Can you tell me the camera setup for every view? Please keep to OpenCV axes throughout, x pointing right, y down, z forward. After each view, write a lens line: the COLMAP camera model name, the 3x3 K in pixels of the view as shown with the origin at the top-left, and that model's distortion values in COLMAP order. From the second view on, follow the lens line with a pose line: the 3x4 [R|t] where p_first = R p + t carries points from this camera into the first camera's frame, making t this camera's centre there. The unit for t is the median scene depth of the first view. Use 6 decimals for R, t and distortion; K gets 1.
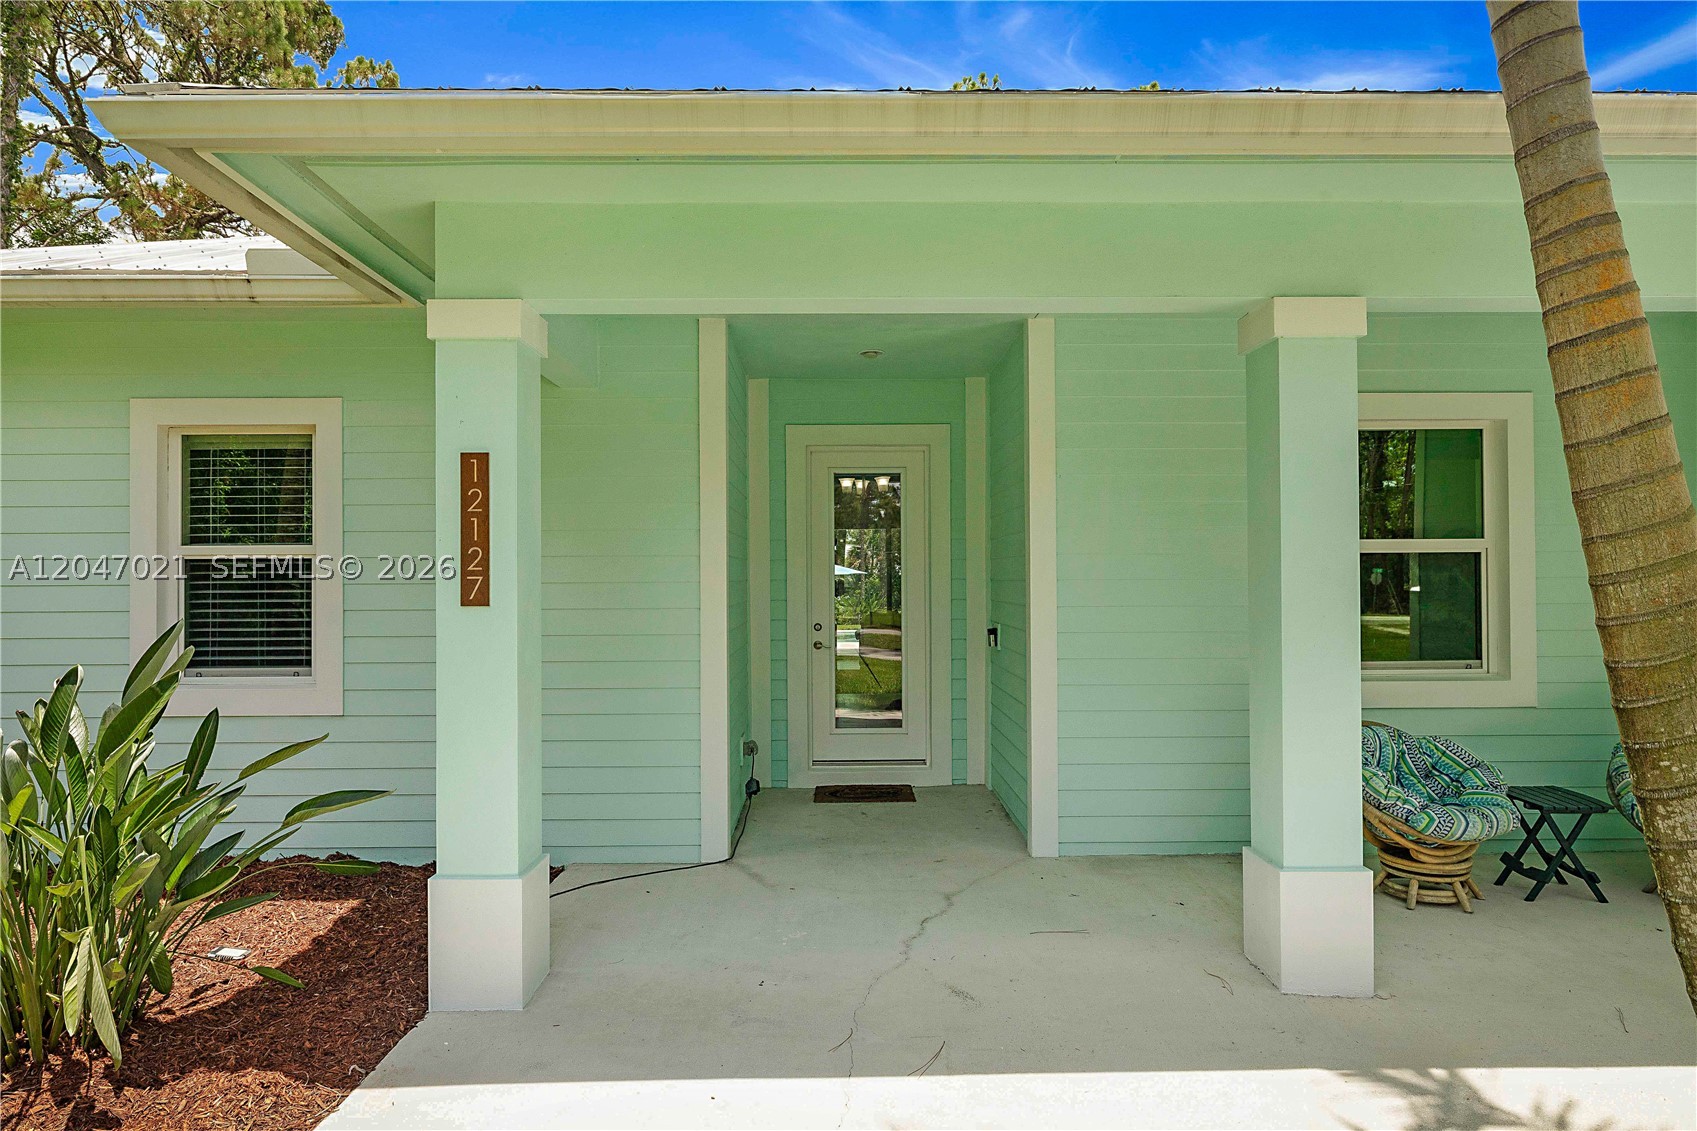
lens RADIAL K [[1027.7, 0, 840.3], [0, 1027.7, 559.1], [0, 0, 1]] dist [0.002355, -0.000452]
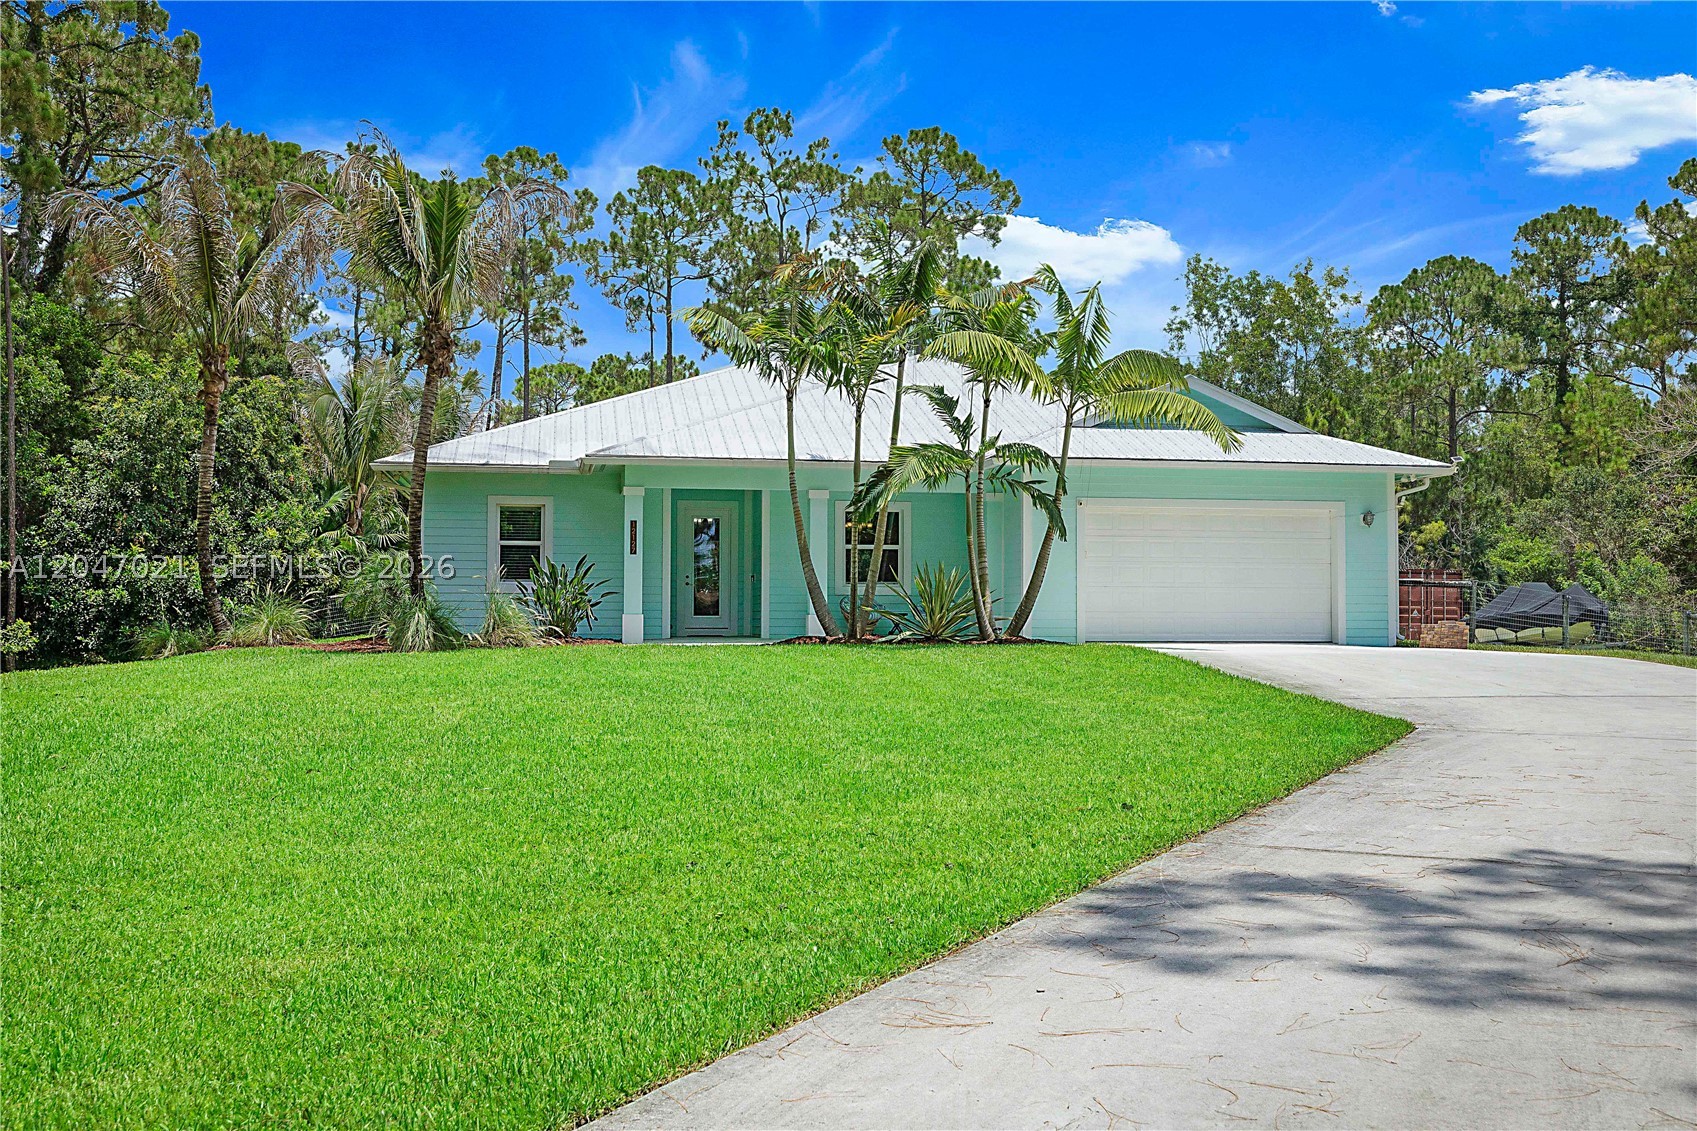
lens RADIAL K [[1656.6, 0, 852.8], [0, 1656.6, 563.2], [0, 0, 1]] dist [-0.017994, 0.000000]
pose [[0.986160, 0.012973, 0.165290, -0.474335], [-0.009924, 0.999765, -0.019259, 0.169286], [-0.165501, 0.017352, 0.986057, -4.975510]]
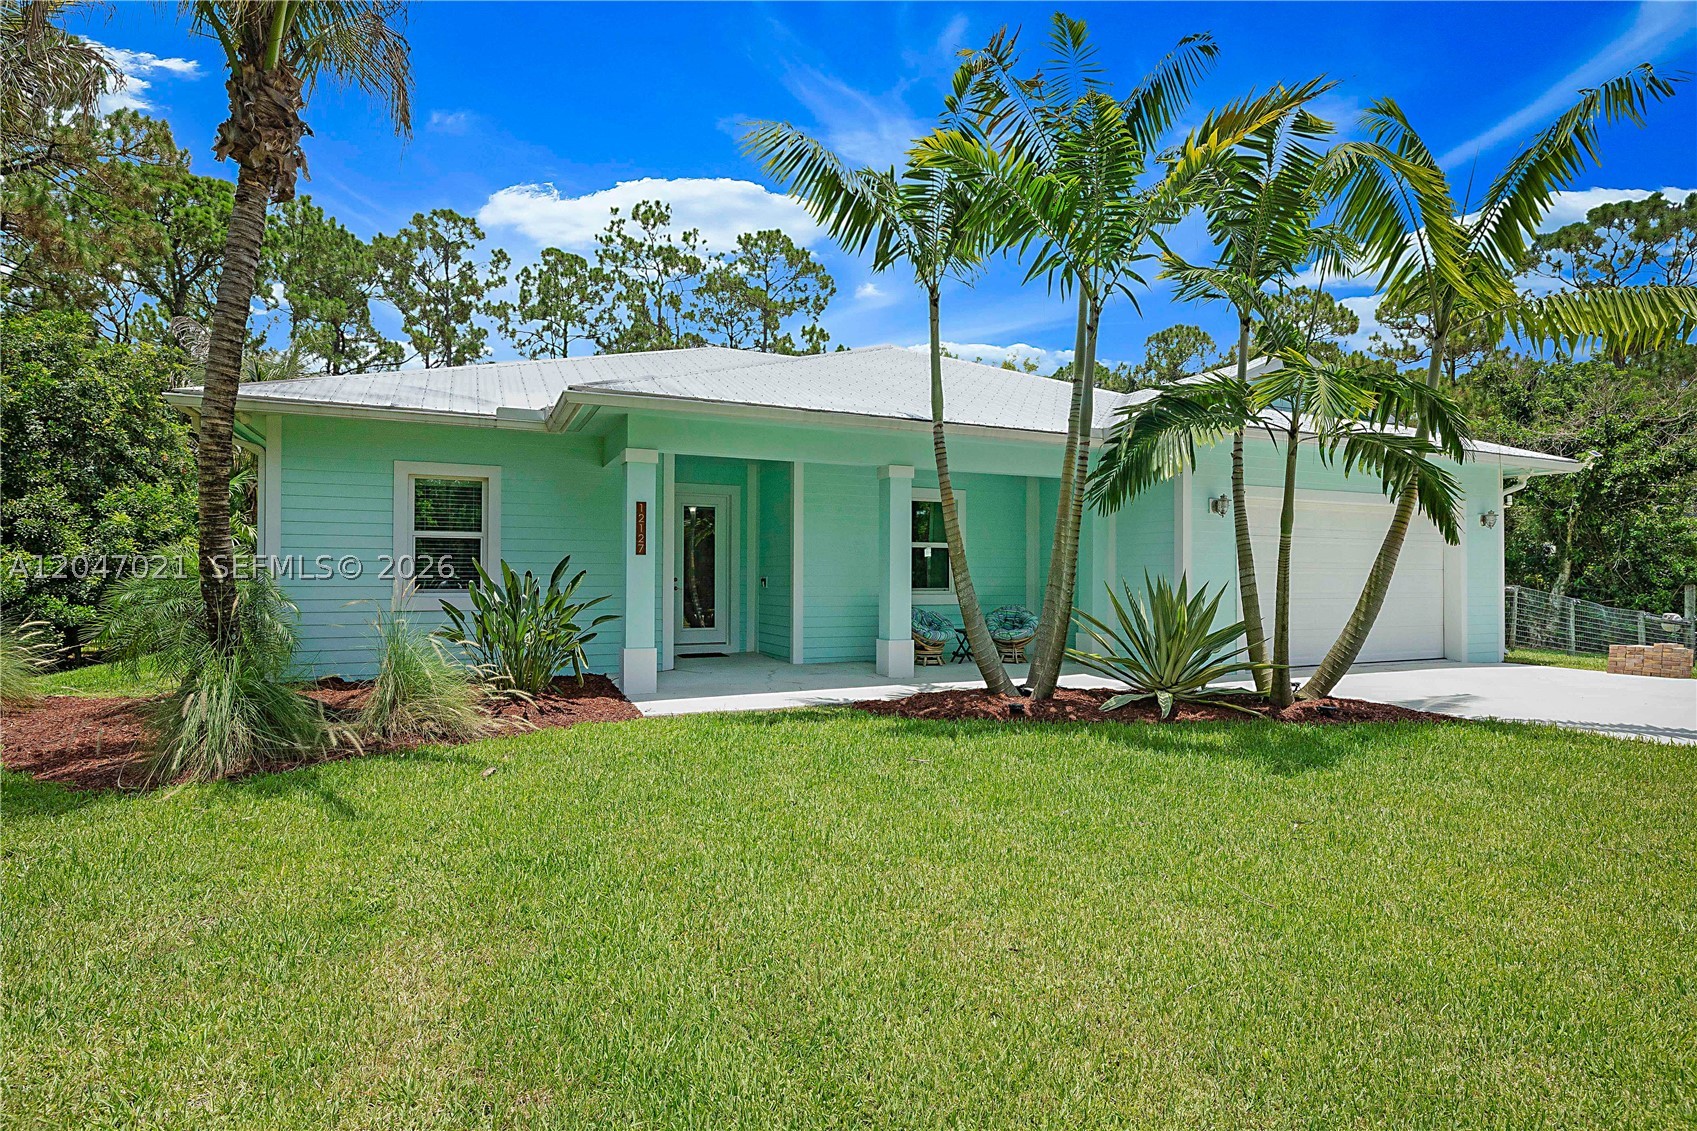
lens RADIAL K [[861.5, 0, 852.6], [0, 861.5, 569.2], [0, 0, 1]] dist [0.000768, 0.000082]
pose [[0.916198, 0.012056, 0.400544, -0.611537], [-0.014197, 0.999896, 0.002377, 0.056587], [-0.400474, -0.007864, 0.916275, -1.150659]]
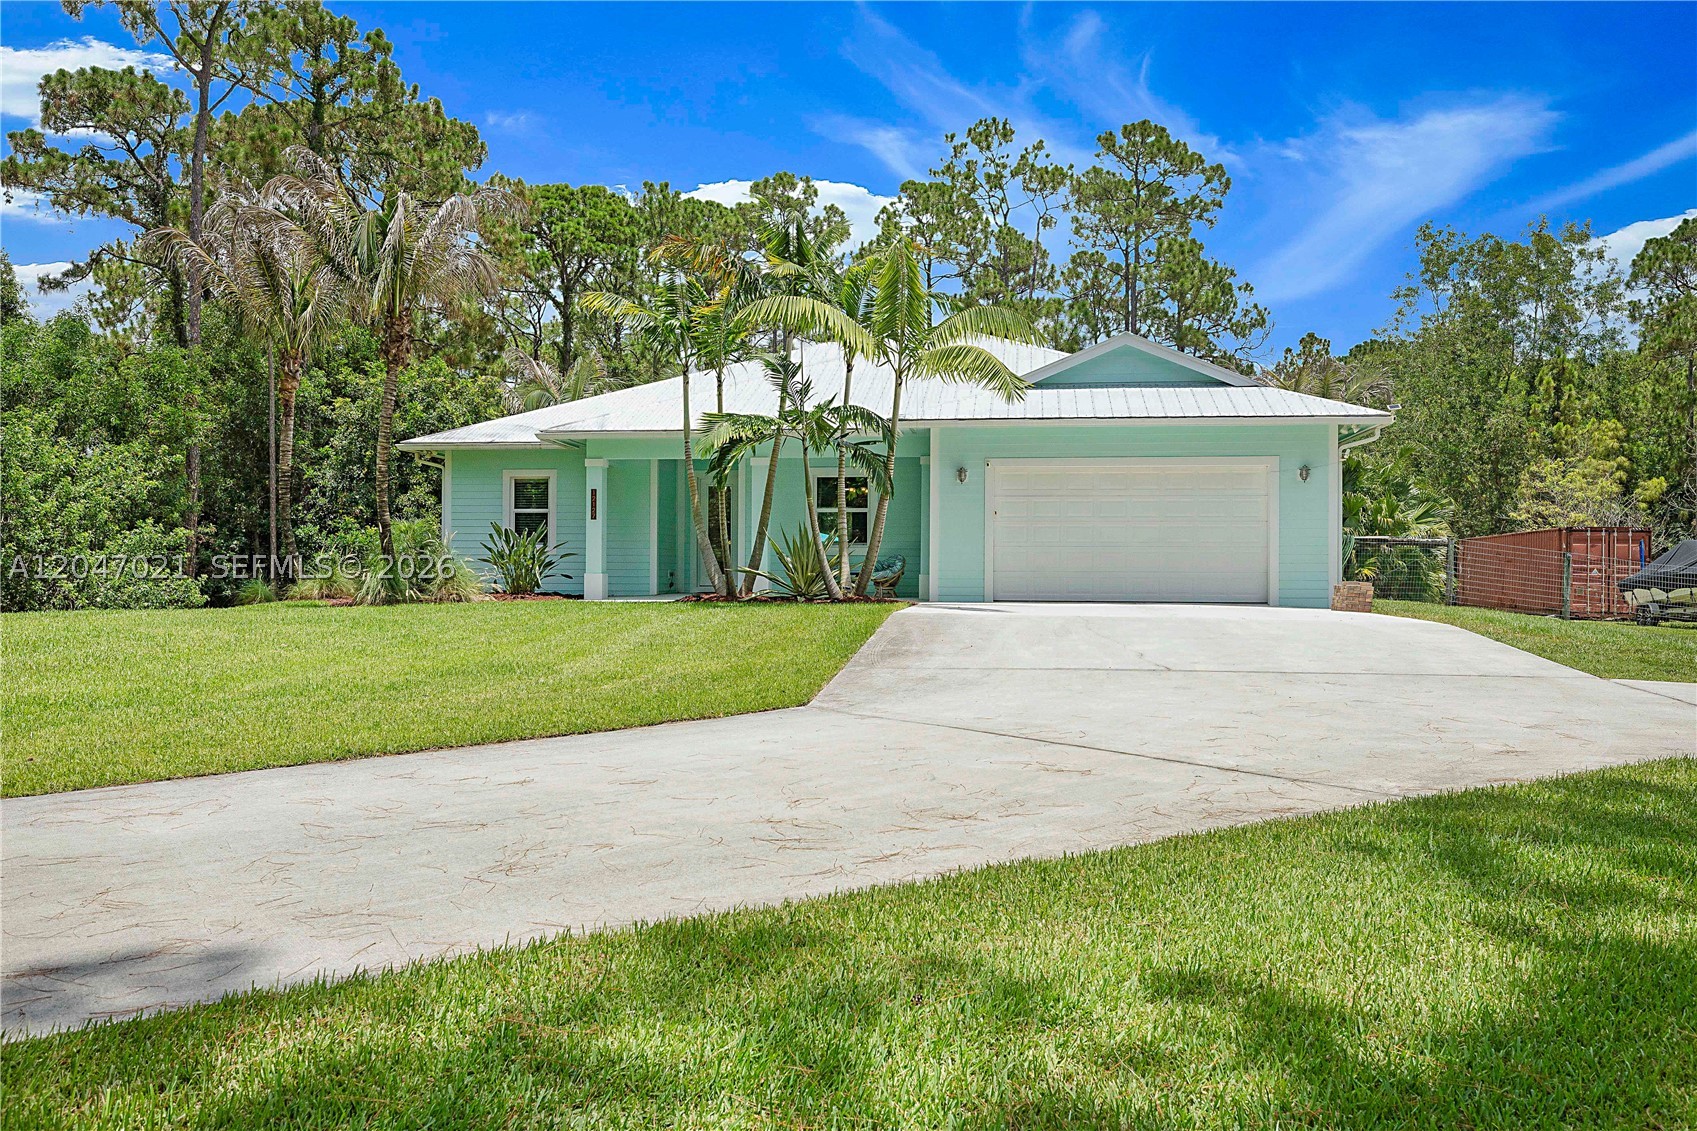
lens RADIAL K [[1387.2, 0, 841.2], [0, 1387.2, 559.5], [0, 0, 1]] dist [-0.012284, 0.012299]
pose [[0.988646, 0.007366, -0.150080, 1.461755], [-0.006566, 0.999961, 0.005822, 0.152769], [0.150117, -0.004770, 0.988657, -4.339618]]
